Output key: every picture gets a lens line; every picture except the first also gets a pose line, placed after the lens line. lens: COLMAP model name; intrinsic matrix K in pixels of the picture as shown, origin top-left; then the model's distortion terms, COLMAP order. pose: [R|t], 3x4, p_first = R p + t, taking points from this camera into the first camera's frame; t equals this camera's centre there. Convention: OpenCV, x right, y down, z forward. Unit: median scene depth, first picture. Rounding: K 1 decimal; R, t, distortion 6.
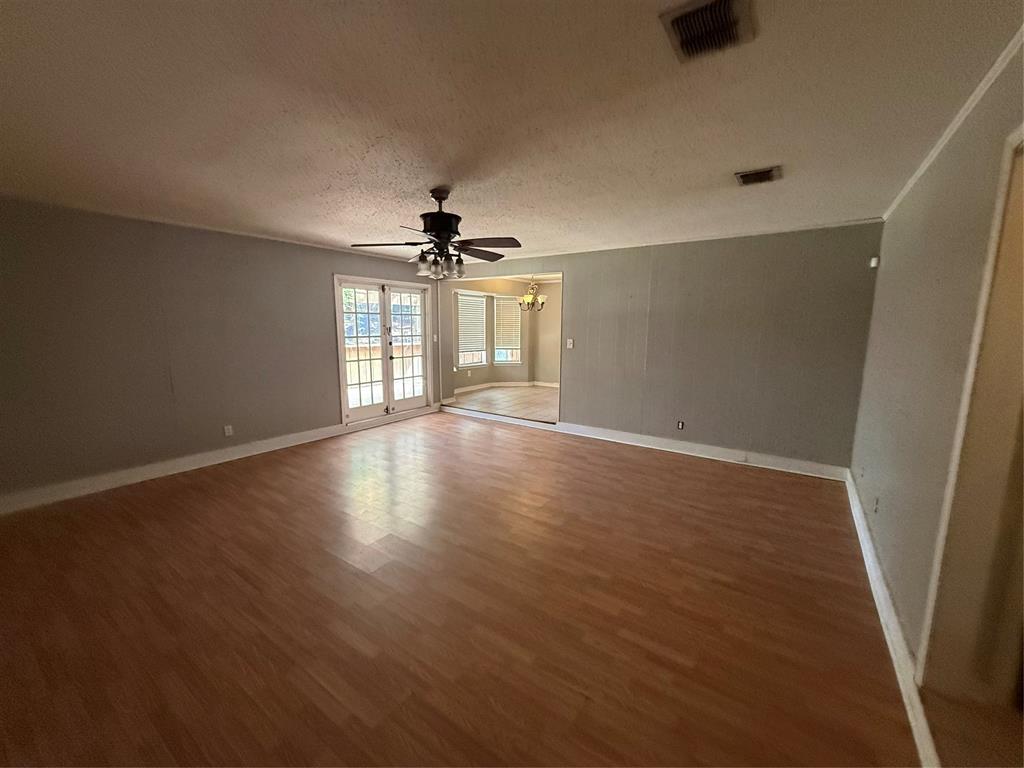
lens RADIAL K [[410.1, 0, 516.4], [0, 410.1, 384.9], [0, 0, 1]] dist [0.000339, -0.000006]
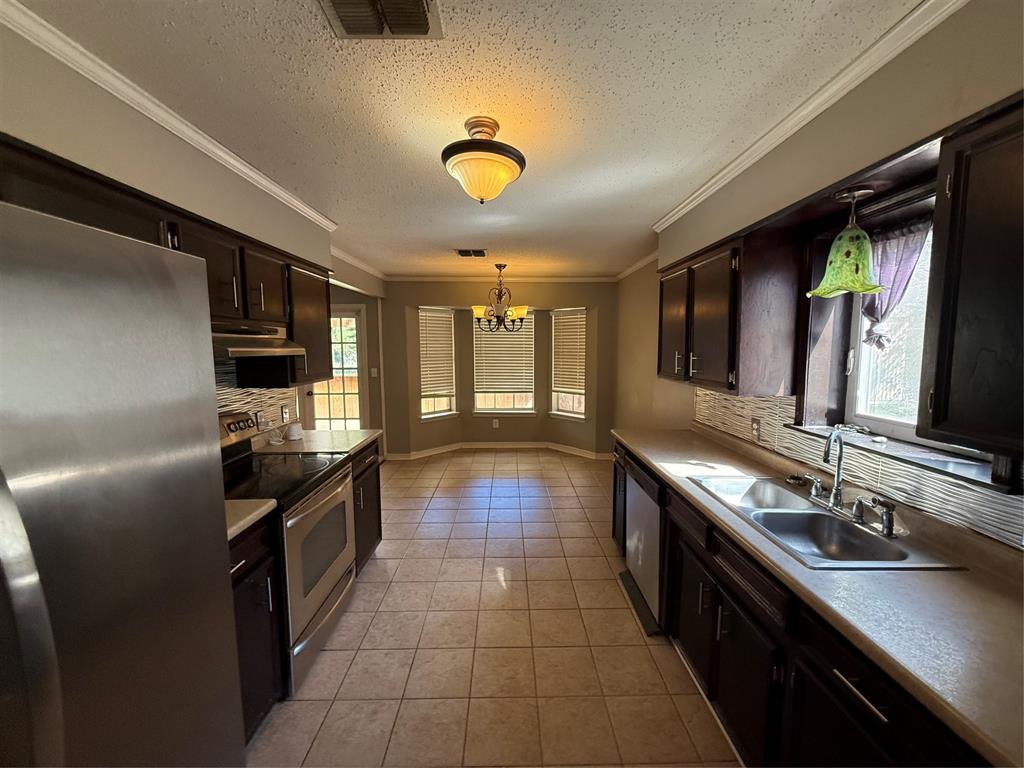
lens RADIAL K [[410.1, 0, 516.4], [0, 410.1, 384.9], [0, 0, 1]] dist [0.000339, -0.000006]
pose [[0.587078, 0.067362, -0.806723, 0.447715], [-0.114396, 0.993435, -0.000296, -0.093277], [0.801407, 0.092460, 0.590930, 0.585734]]
